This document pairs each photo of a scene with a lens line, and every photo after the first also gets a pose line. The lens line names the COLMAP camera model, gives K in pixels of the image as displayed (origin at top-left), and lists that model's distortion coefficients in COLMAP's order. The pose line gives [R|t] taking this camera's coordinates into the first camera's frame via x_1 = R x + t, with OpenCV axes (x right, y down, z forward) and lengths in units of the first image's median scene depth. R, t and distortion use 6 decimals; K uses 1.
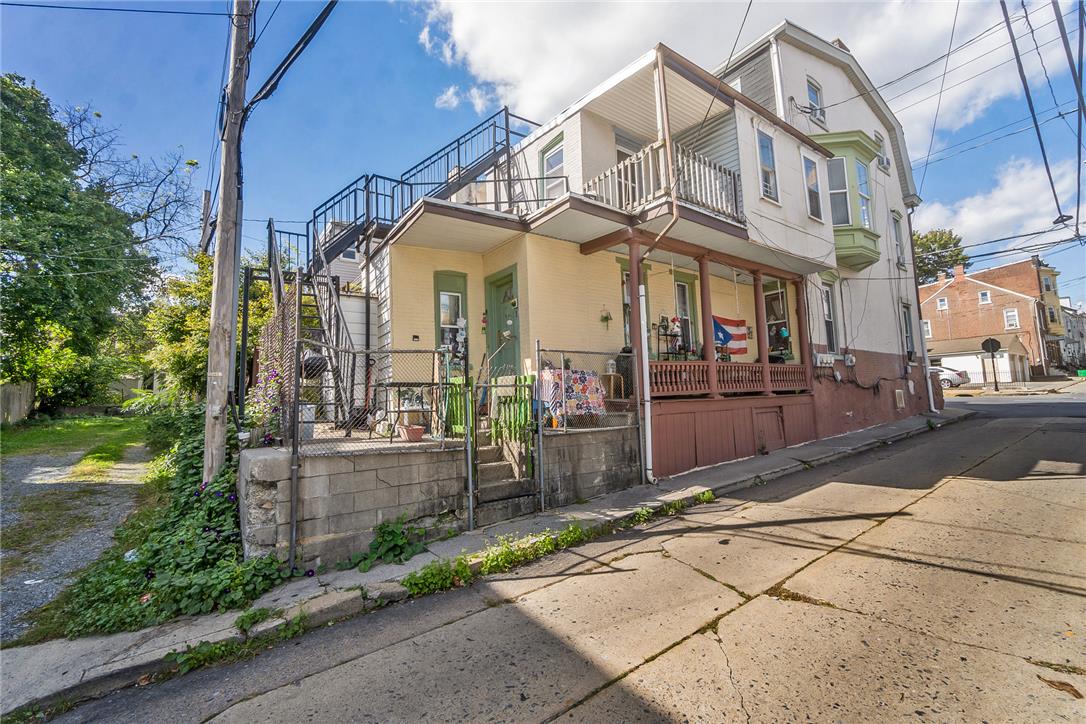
lens RADIAL K [[483.0, 0, 543.7], [0, 483.0, 357.0], [0, 0, 1]] dist [-0.006493, 0.000834]
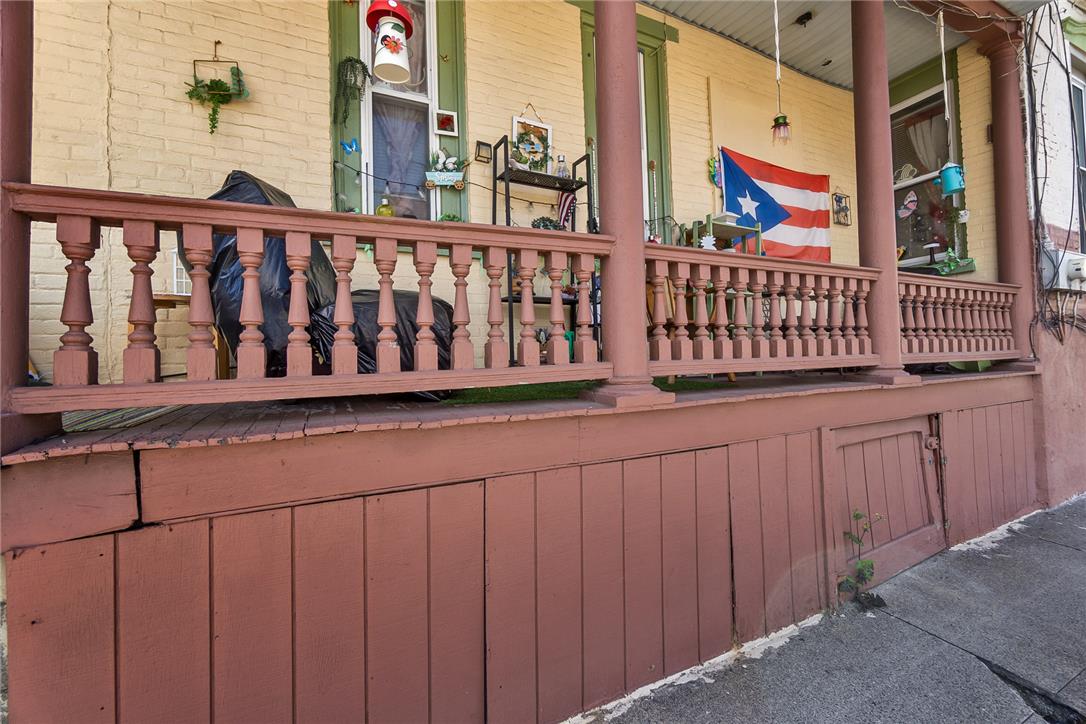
lens RADIAL K [[483.0, 0, 543.2], [0, 483.0, 363.4], [0, 0, 1]] dist [-0.006493, 0.000834]
pose [[0.983914, 0.001958, -0.178632, 0.280010], [0.012785, 0.996604, 0.081345, 0.039179], [0.178184, -0.082320, 0.980548, 0.610479]]
